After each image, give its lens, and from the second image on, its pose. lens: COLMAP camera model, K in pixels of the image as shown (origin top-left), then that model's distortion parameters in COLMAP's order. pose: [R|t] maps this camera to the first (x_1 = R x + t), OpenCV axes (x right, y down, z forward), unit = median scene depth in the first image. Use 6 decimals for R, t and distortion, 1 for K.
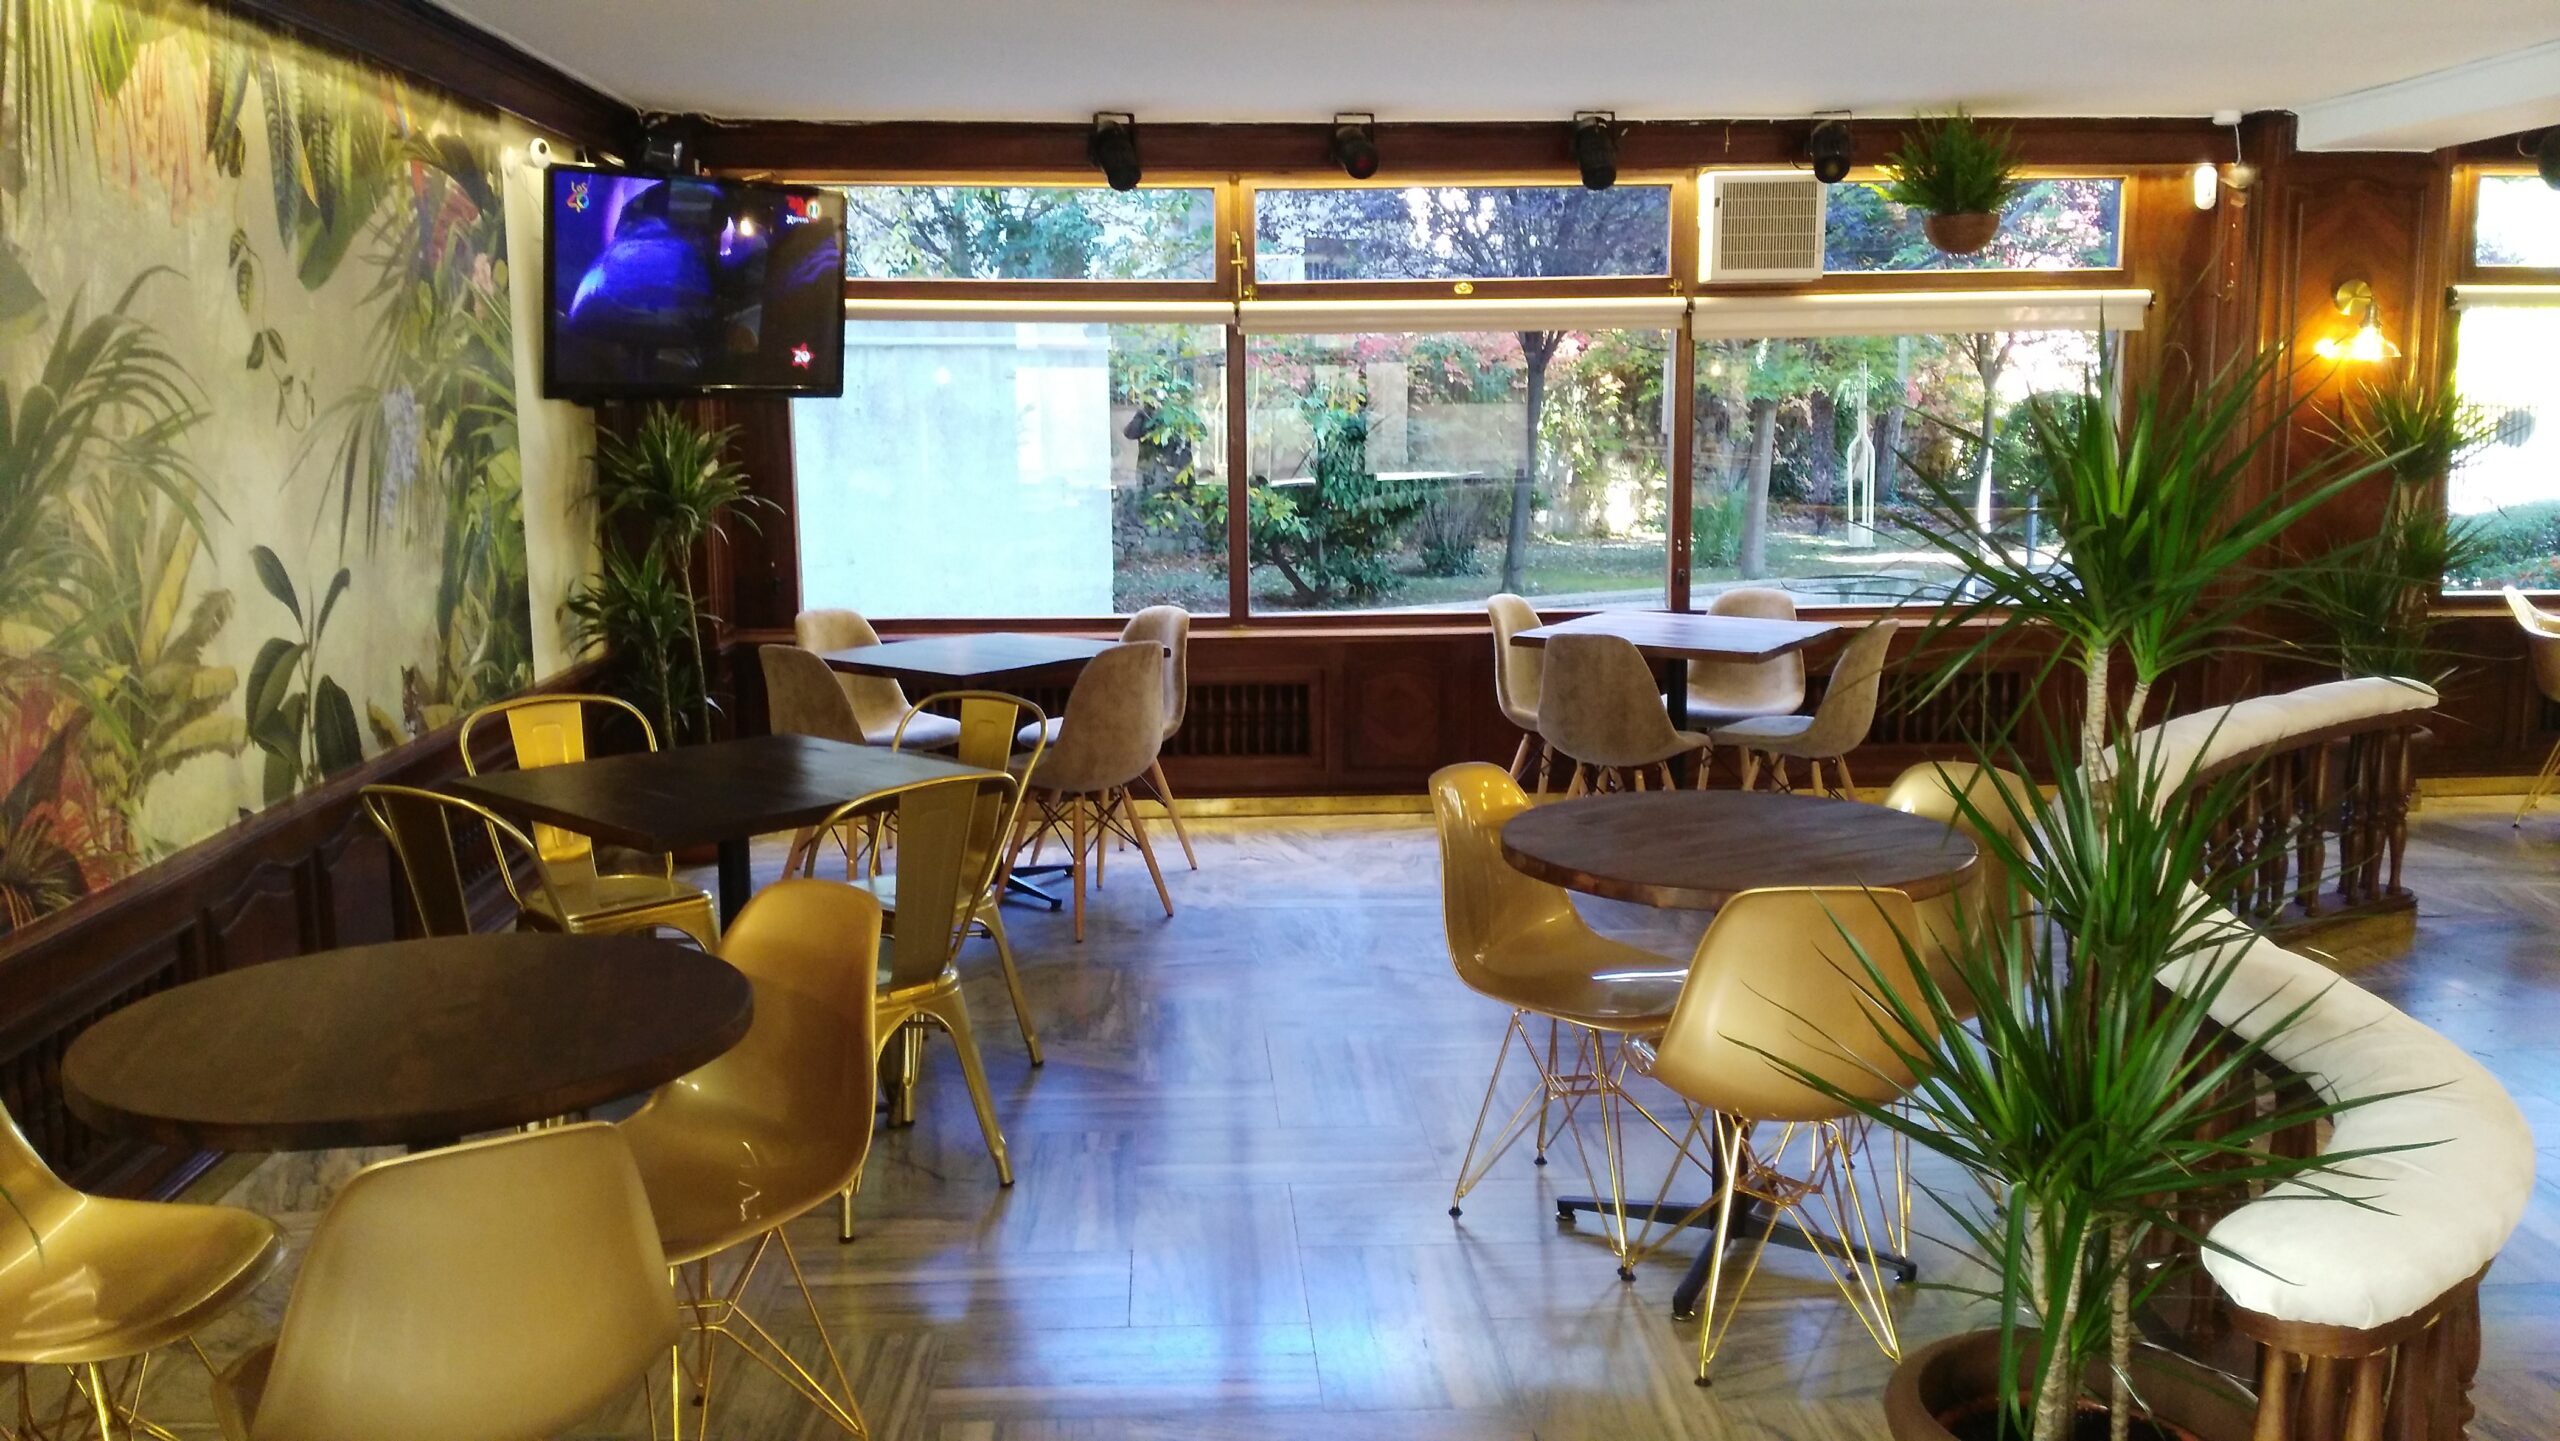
lens RADIAL K [[2053.8, 0, 1275.2], [0, 2053.8, 677.6], [0, 0, 1]] dist [0.091740, -0.187696]
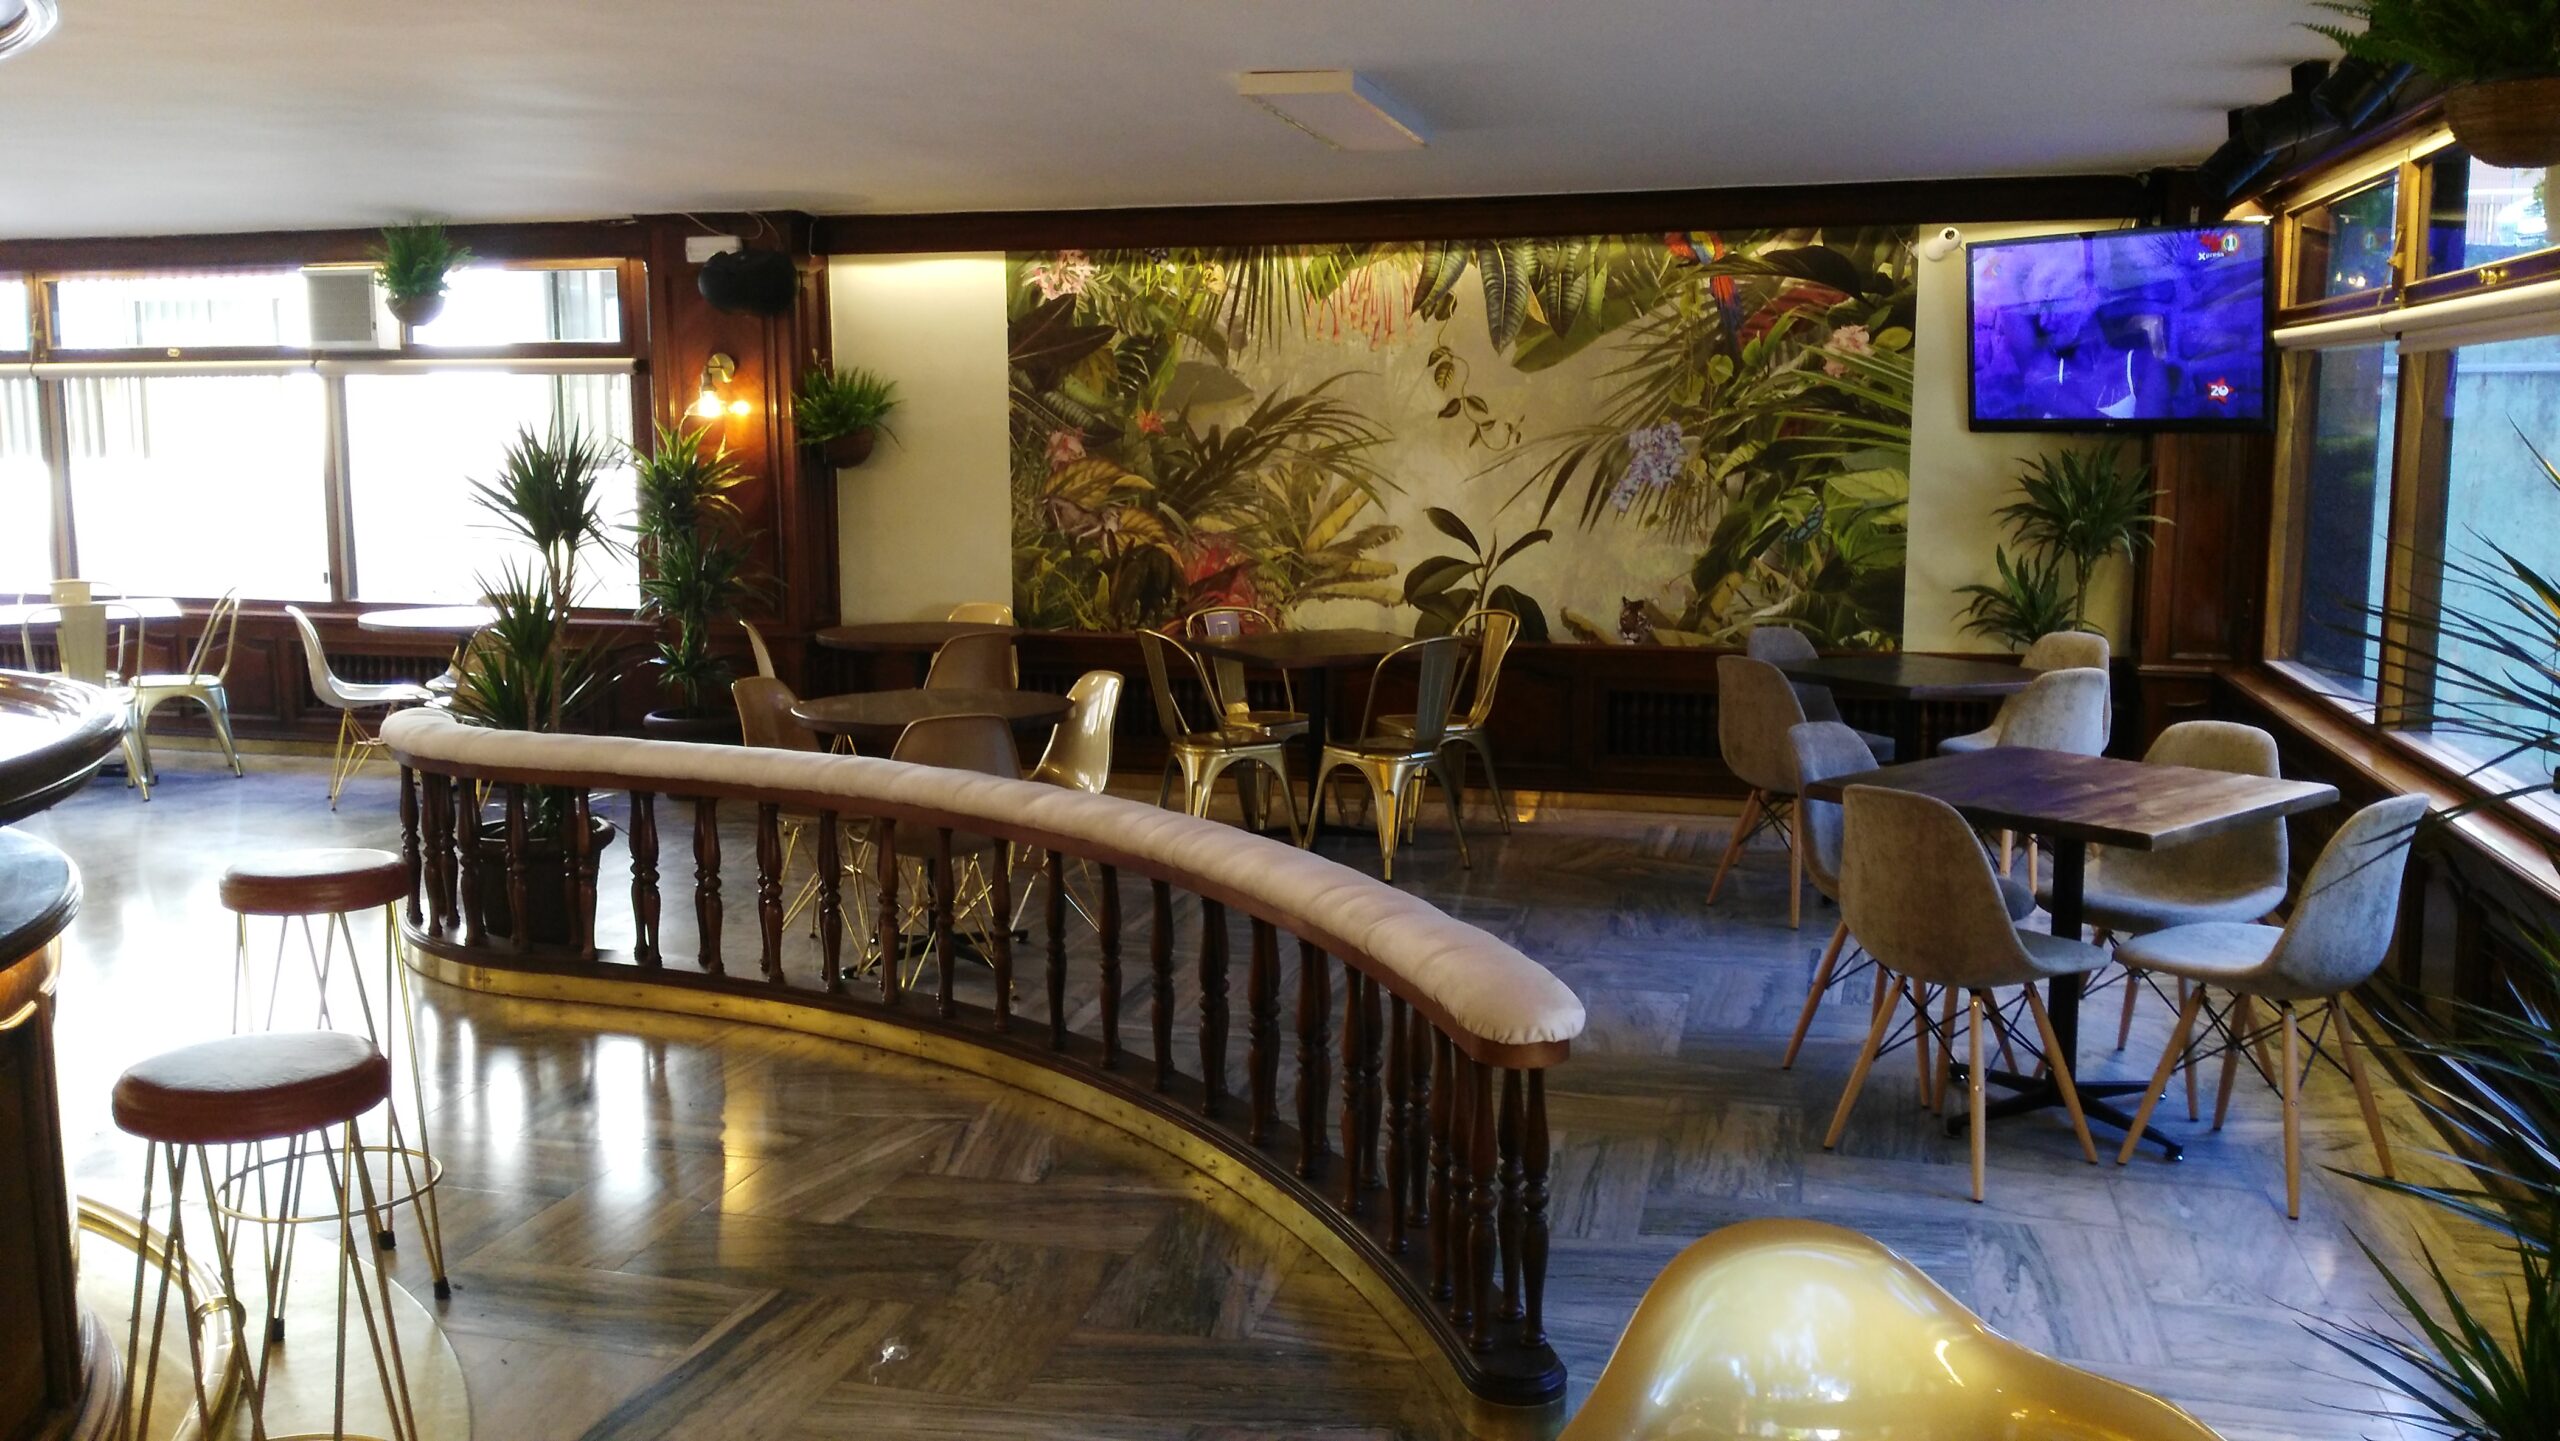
lens RADIAL K [[2108.9, 0, 1230.2], [0, 2108.9, 710.7], [0, 0, 1]] dist [0.059478, -0.057206]
pose [[-0.316004, 0.135449, -0.939039, 0.146359], [-0.126130, 0.974974, 0.183078, -0.021534], [0.940336, 0.176295, -0.291012, 0.142028]]
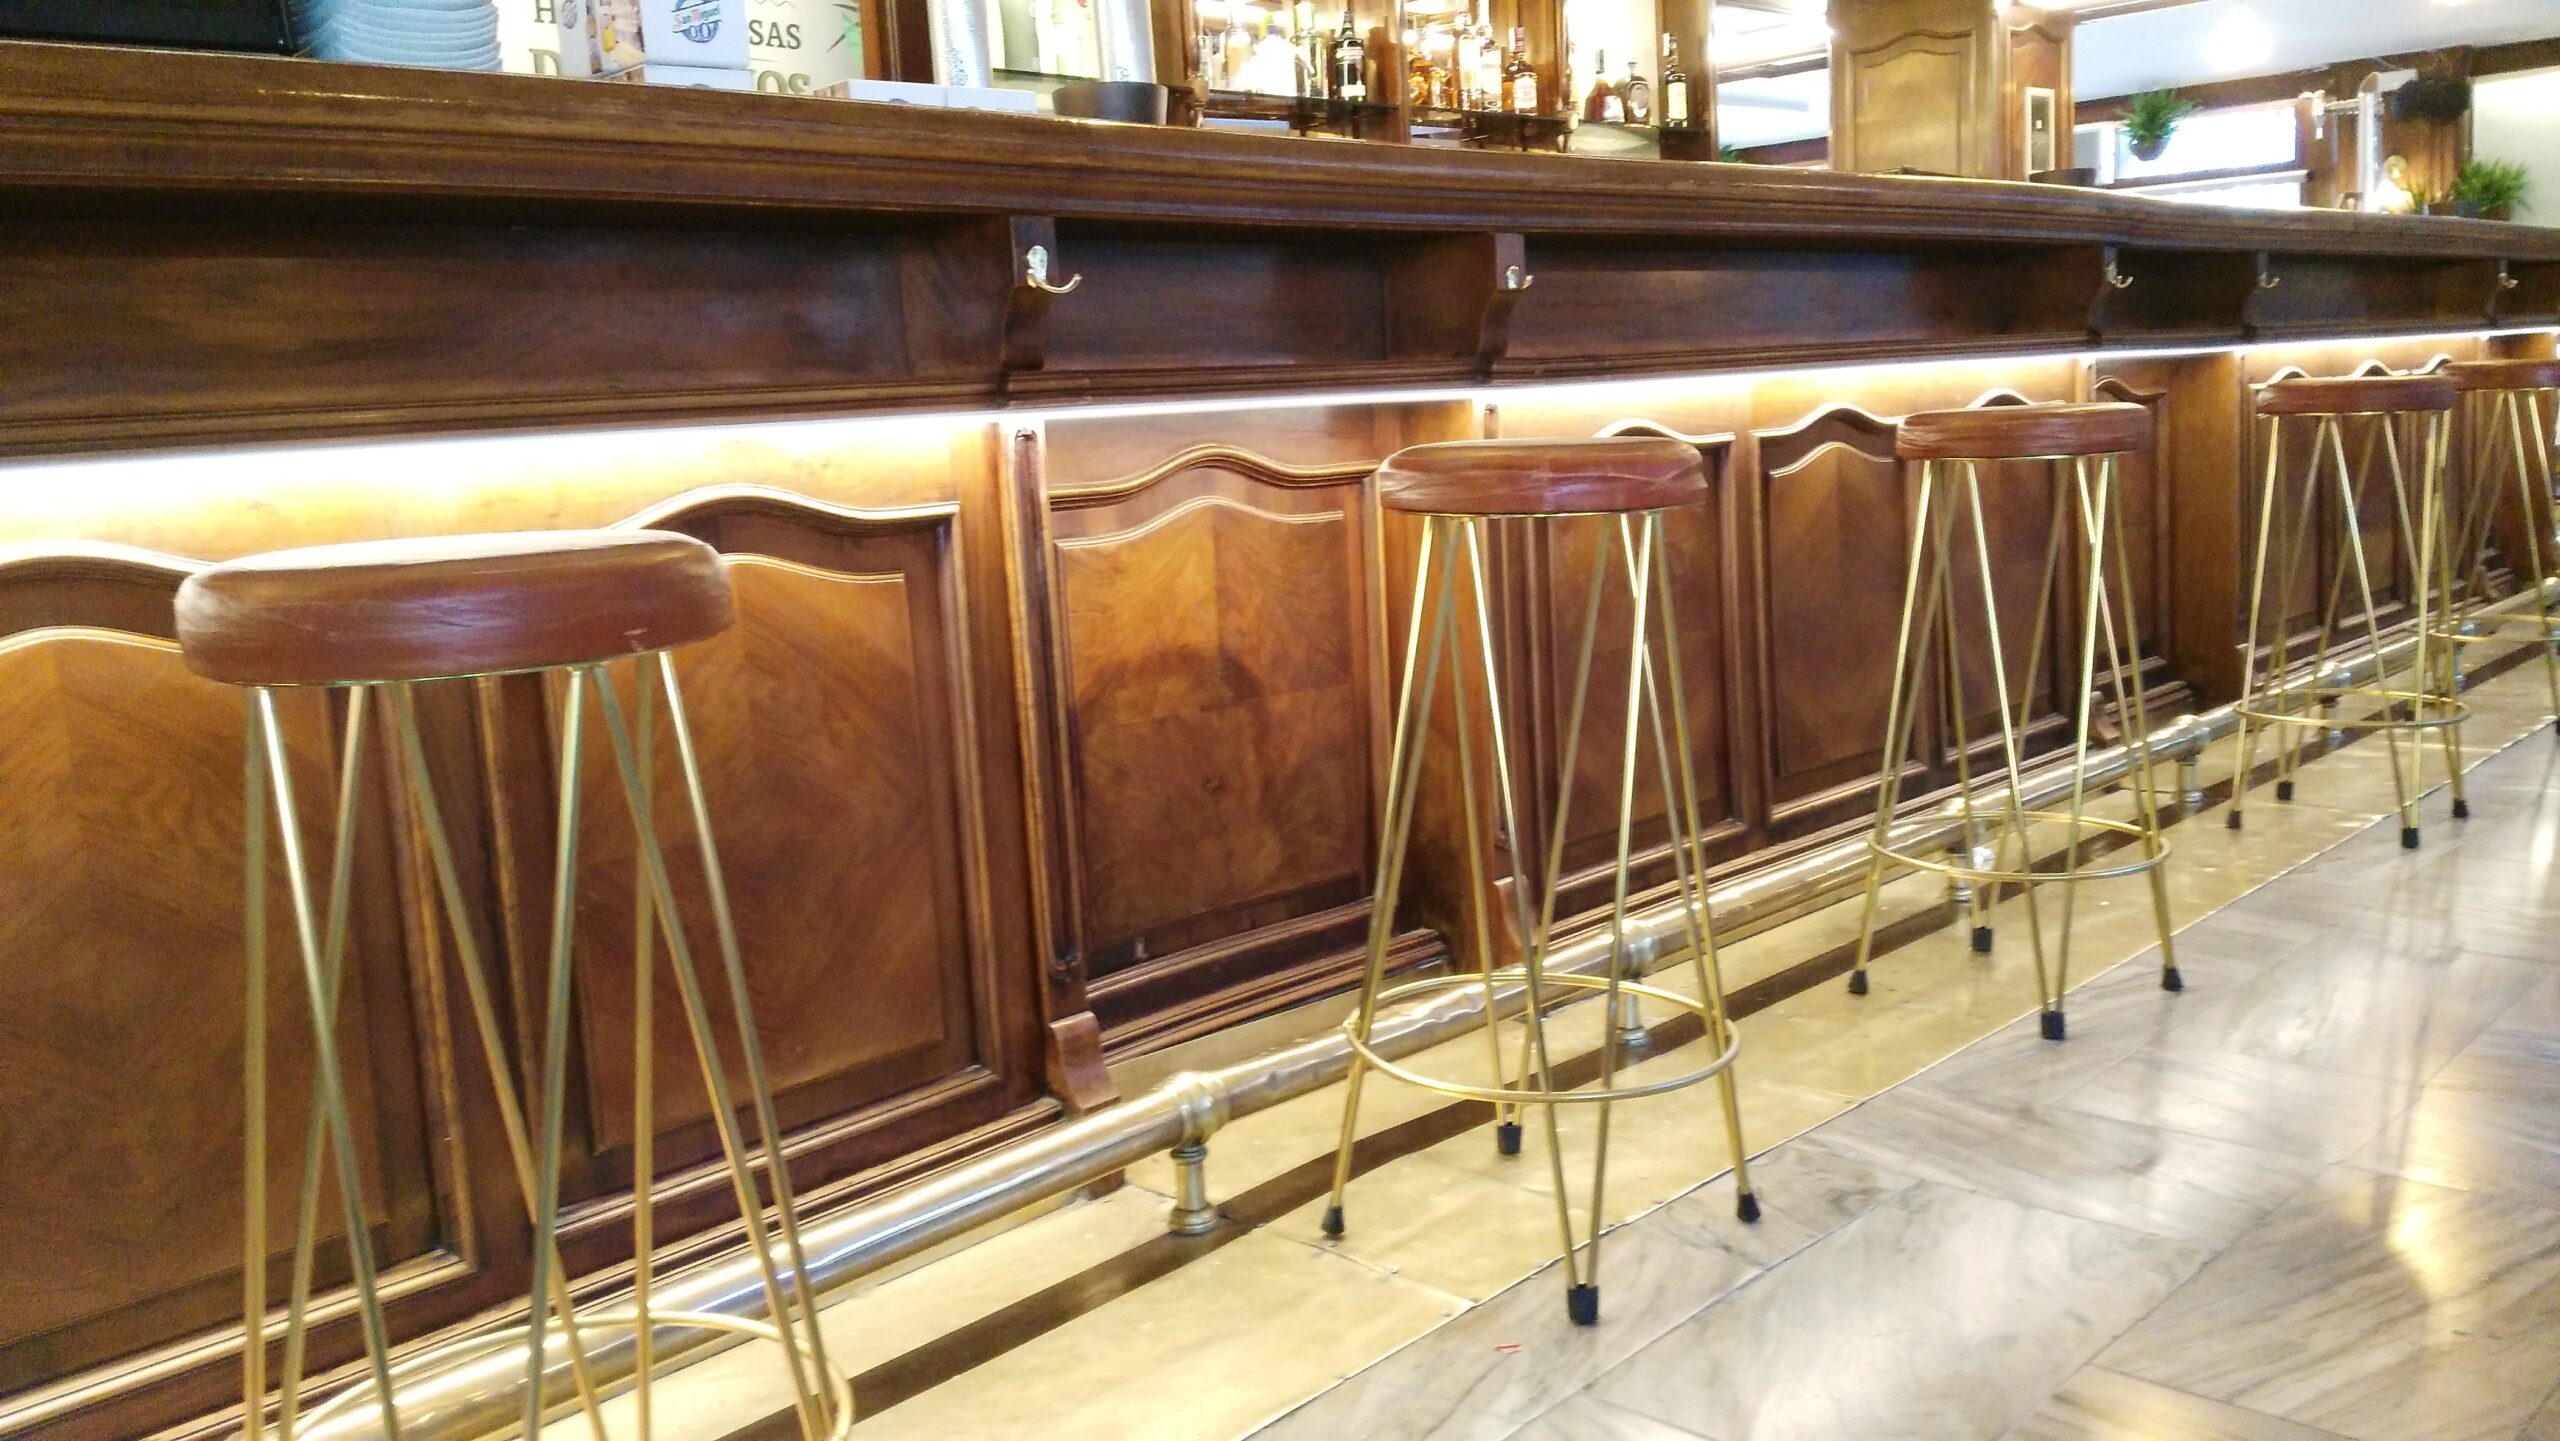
lens RADIAL K [[2053.8, 0, 1277.0], [0, 2053.8, 715.1], [0, 0, 1]] dist [0.091740, -0.187696]
pose [[-0.722795, 0.148886, -0.674834, 0.271622], [-0.033671, 0.967769, 0.249579, -0.003080], [0.690242, 0.203116, -0.694485, 0.134359]]
